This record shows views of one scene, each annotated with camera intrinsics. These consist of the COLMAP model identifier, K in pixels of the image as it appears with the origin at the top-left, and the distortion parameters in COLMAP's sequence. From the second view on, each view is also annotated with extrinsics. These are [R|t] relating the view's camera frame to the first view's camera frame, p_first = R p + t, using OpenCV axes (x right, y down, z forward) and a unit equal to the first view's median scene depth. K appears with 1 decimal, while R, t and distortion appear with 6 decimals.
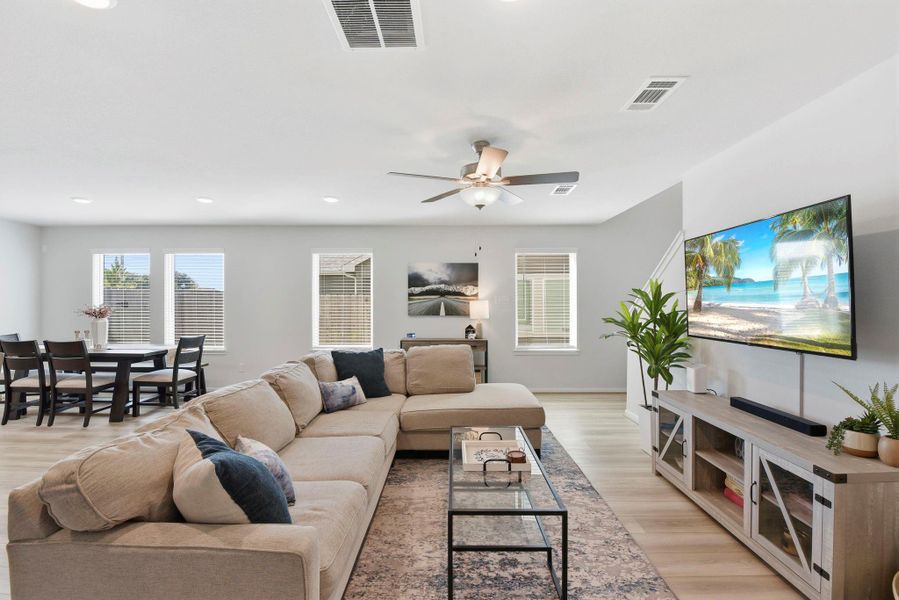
lens RADIAL K [[391.2, 0, 457.8], [0, 391.2, 297.8], [0, 0, 1]] dist [-0.002462, -0.001288]
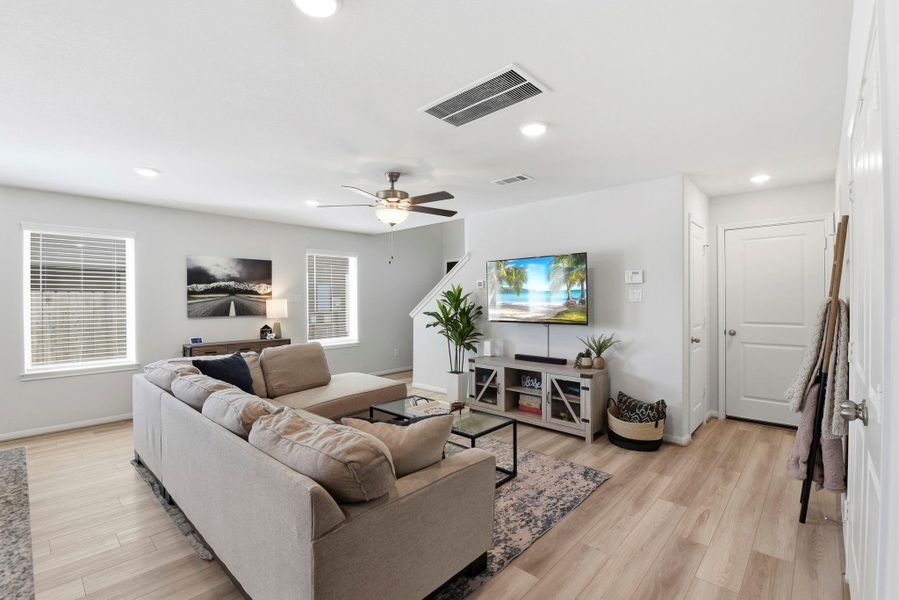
lens RADIAL K [[390.8, 0, 458.4], [0, 390.8, 305.4], [0, 0, 1]] dist [0.019713, -0.000608]
pose [[0.679036, -0.011549, 0.734014, -0.513923], [-0.008593, 0.999683, 0.023678, -0.007559], [-0.734055, -0.022385, 0.678721, 0.000152]]
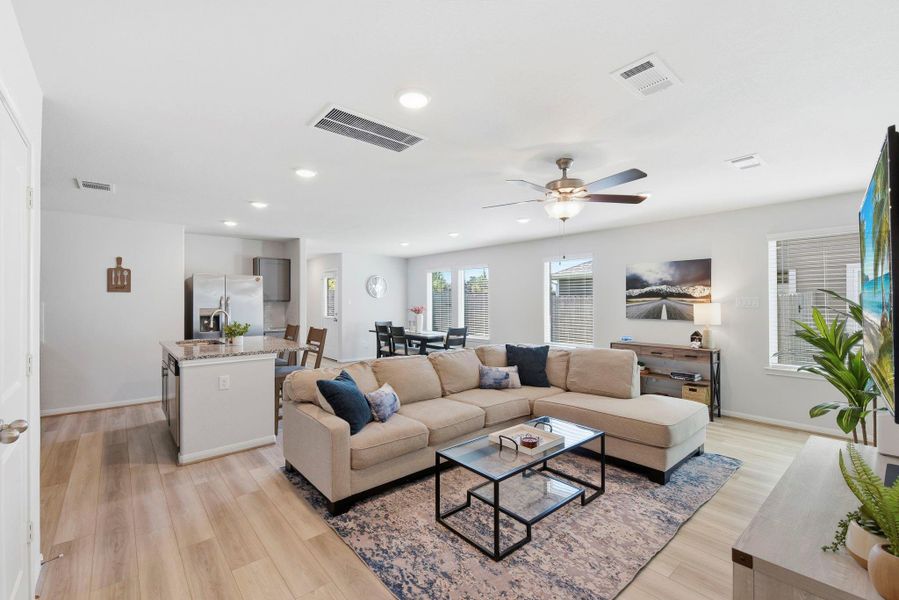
lens RADIAL K [[391.2, 0, 454.2], [0, 391.2, 297.3], [0, 0, 1]] dist [-0.002462, -0.001288]
pose [[0.648967, -0.009399, -0.760759, 0.493583], [0.010142, 0.999942, -0.003702, -0.011463], [0.760749, -0.005313, 0.649024, 0.048086]]
